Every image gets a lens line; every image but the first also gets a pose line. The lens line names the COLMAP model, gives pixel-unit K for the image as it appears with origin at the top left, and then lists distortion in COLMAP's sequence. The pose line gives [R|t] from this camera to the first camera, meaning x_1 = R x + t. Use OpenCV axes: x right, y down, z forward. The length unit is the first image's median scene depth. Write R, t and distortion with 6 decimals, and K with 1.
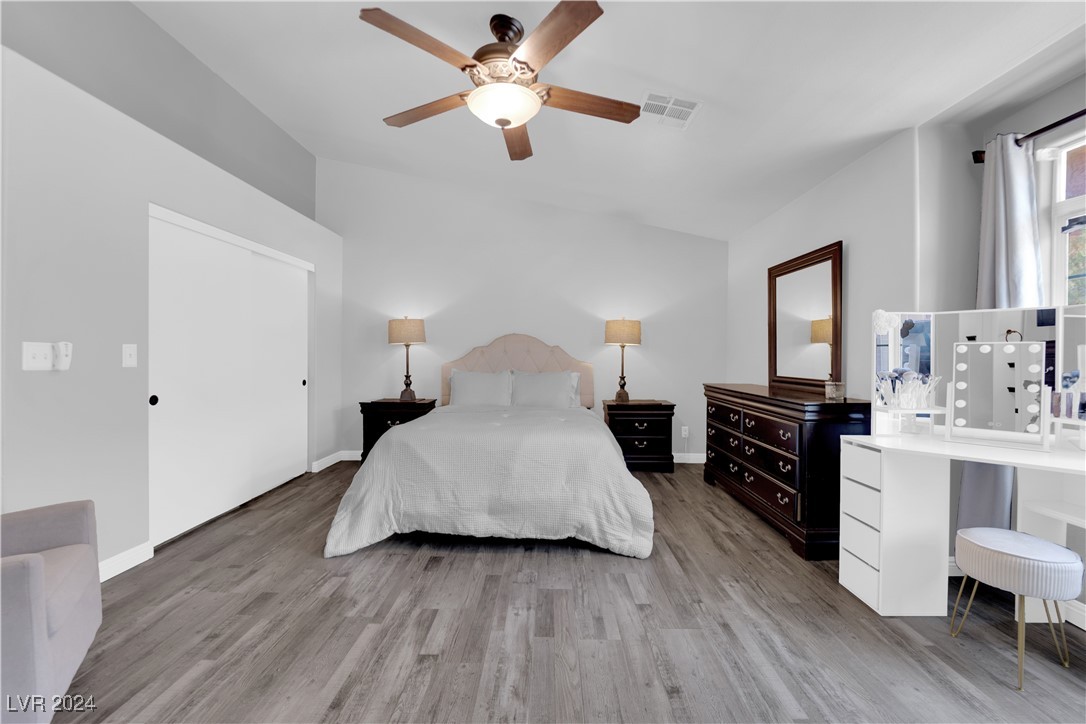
lens RADIAL K [[436.1, 0, 542.2], [0, 436.1, 359.0], [0, 0, 1]] dist [-0.007988, -0.004774]
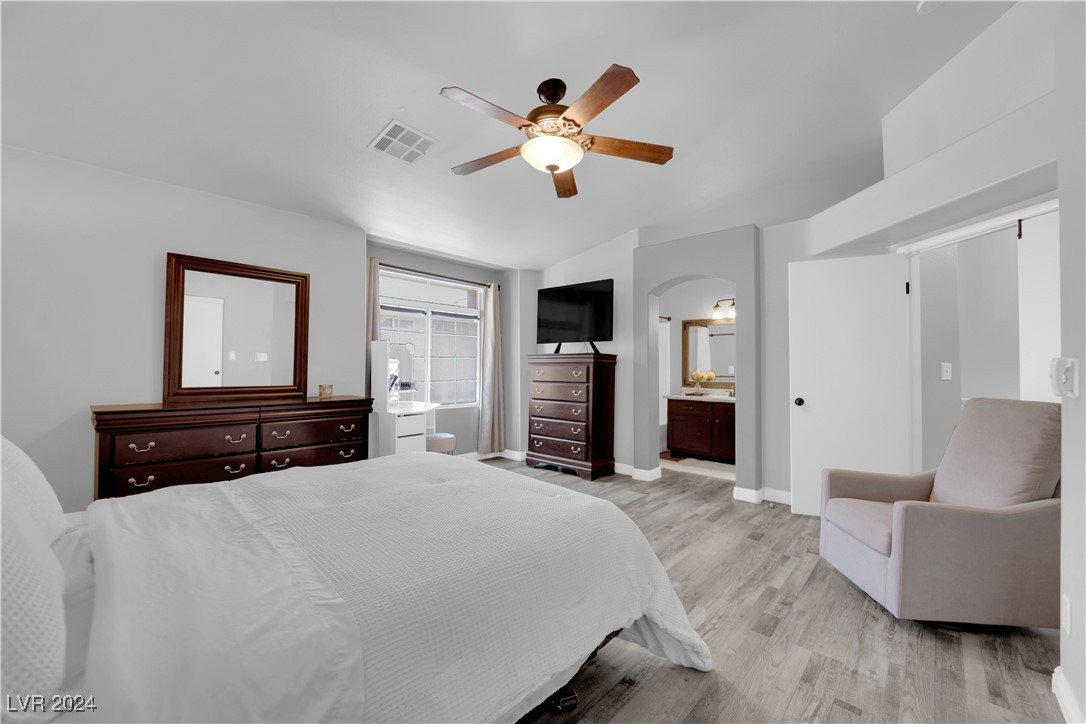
lens RADIAL K [[436.1, 0, 542.2], [0, 436.1, 359.0], [0, 0, 1]] dist [-0.007988, -0.004774]
pose [[-0.751932, 0.000816, 0.659240, -0.900132], [-0.007485, 0.999924, -0.009775, -0.023057], [-0.659198, -0.012284, -0.751869, 2.030290]]
